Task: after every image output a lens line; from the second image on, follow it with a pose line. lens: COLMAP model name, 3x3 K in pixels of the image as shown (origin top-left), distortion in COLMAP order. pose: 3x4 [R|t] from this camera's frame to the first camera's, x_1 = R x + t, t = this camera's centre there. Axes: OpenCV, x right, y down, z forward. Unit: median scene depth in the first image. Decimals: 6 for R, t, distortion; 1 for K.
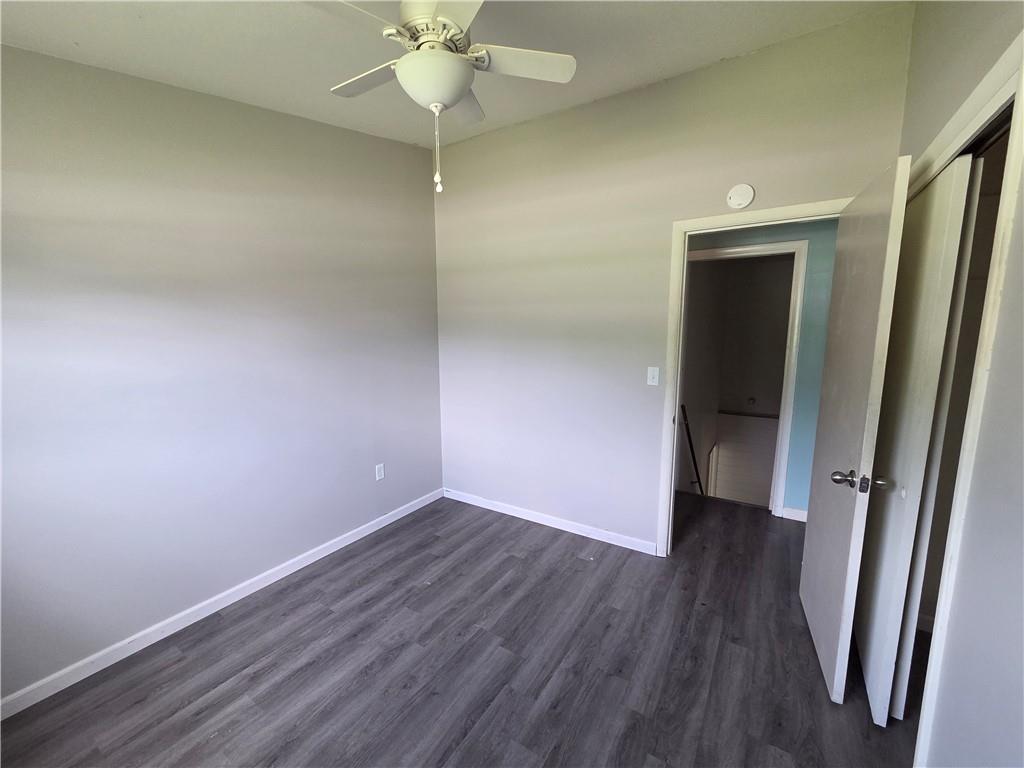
lens RADIAL K [[417.5, 0, 510.5], [0, 417.5, 388.5], [0, 0, 1]] dist [0.001438, 0.000076]
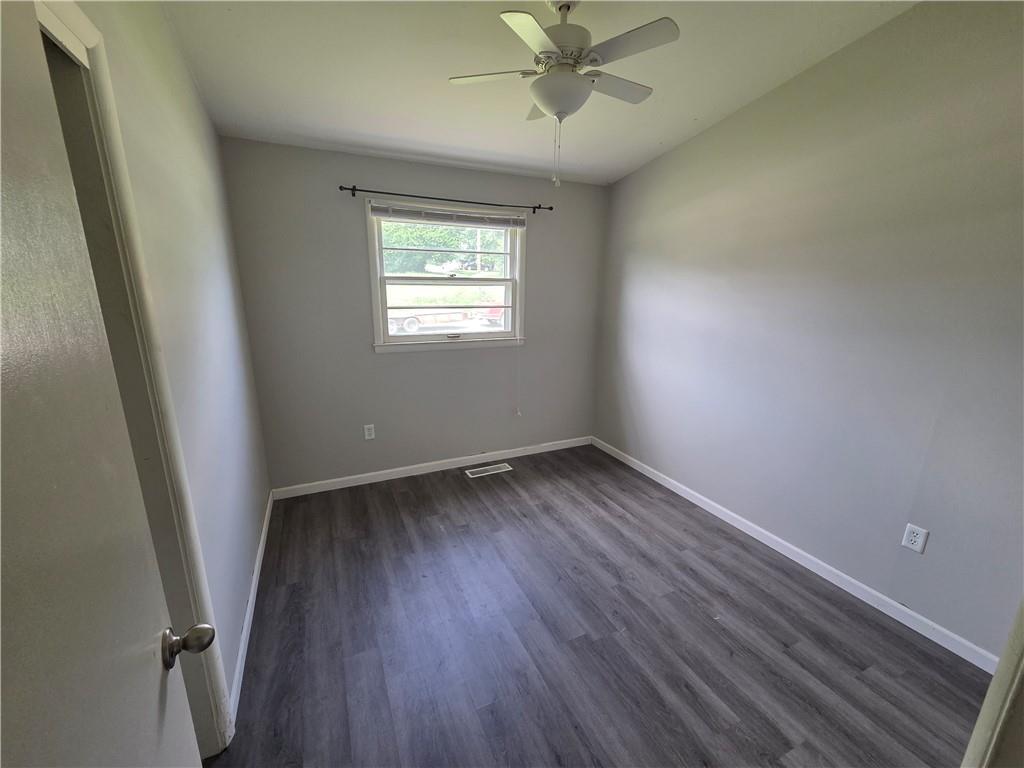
lens RADIAL K [[417.5, 0, 510.5], [0, 417.5, 388.5], [0, 0, 1]] dist [0.001438, 0.000076]
pose [[-0.537145, 0.203399, -0.818599, 0.638273], [-0.130578, 0.938739, 0.318933, -0.172920], [0.833322, 0.278205, -0.477679, 0.994912]]
